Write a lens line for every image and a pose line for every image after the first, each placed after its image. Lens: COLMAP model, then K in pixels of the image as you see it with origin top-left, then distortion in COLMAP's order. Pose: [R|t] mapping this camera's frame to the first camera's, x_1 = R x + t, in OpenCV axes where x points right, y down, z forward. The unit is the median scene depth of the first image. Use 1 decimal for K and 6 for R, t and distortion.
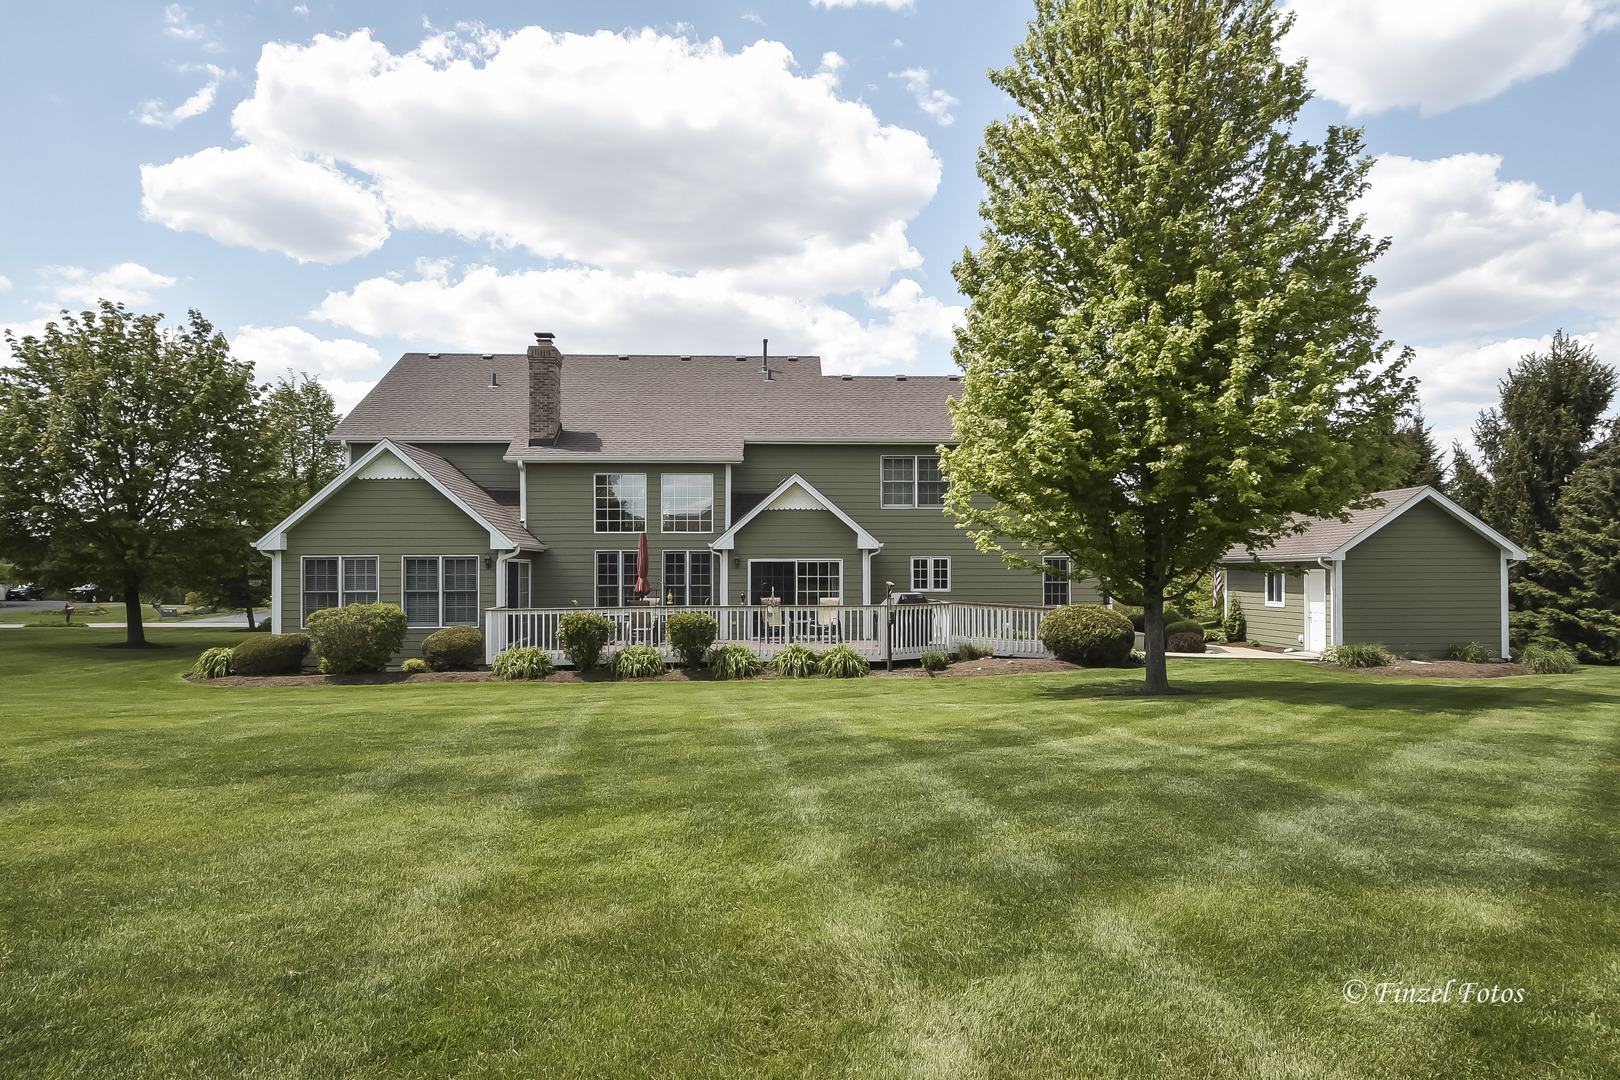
lens RADIAL K [[1084.2, 0, 818.1], [0, 1084.2, 582.5], [0, 0, 1]] dist [0.001750, 0.000613]
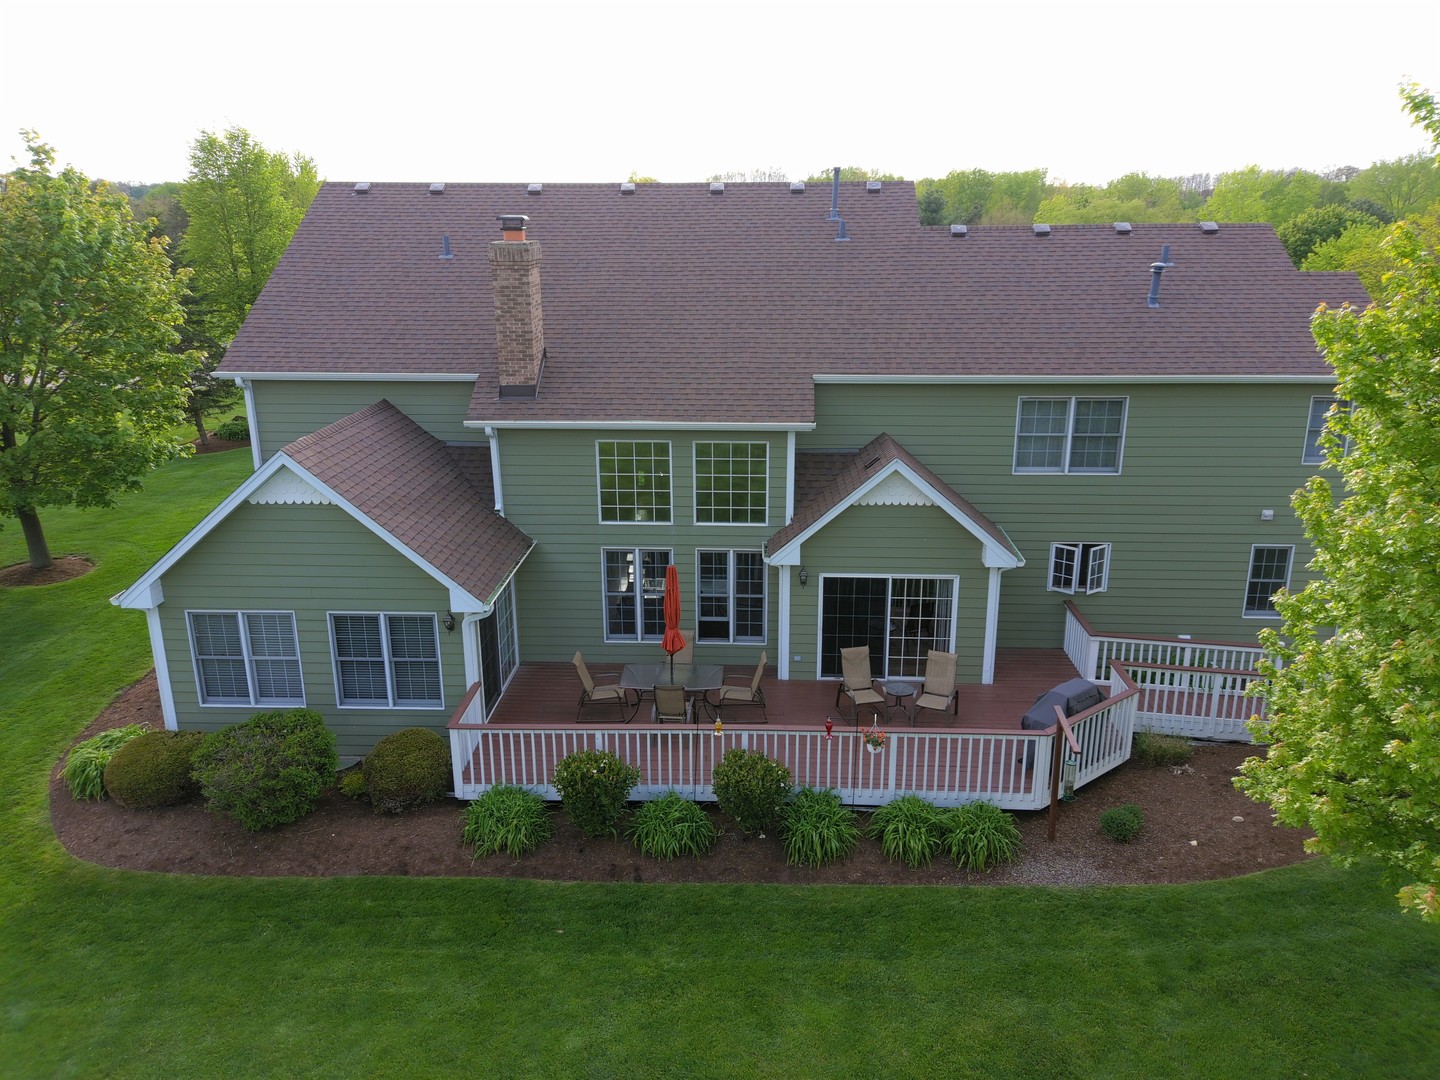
lens RADIAL K [[1098.8, 0, 719.3], [0, 1098.8, 569.4], [0, 0, 1]] dist [0.055295, -0.002419]
pose [[0.995367, 0.025518, -0.092700, -0.063832], [0.004378, 0.951107, 0.308832, -0.242929], [0.096048, -0.307807, 0.946588, 0.331829]]
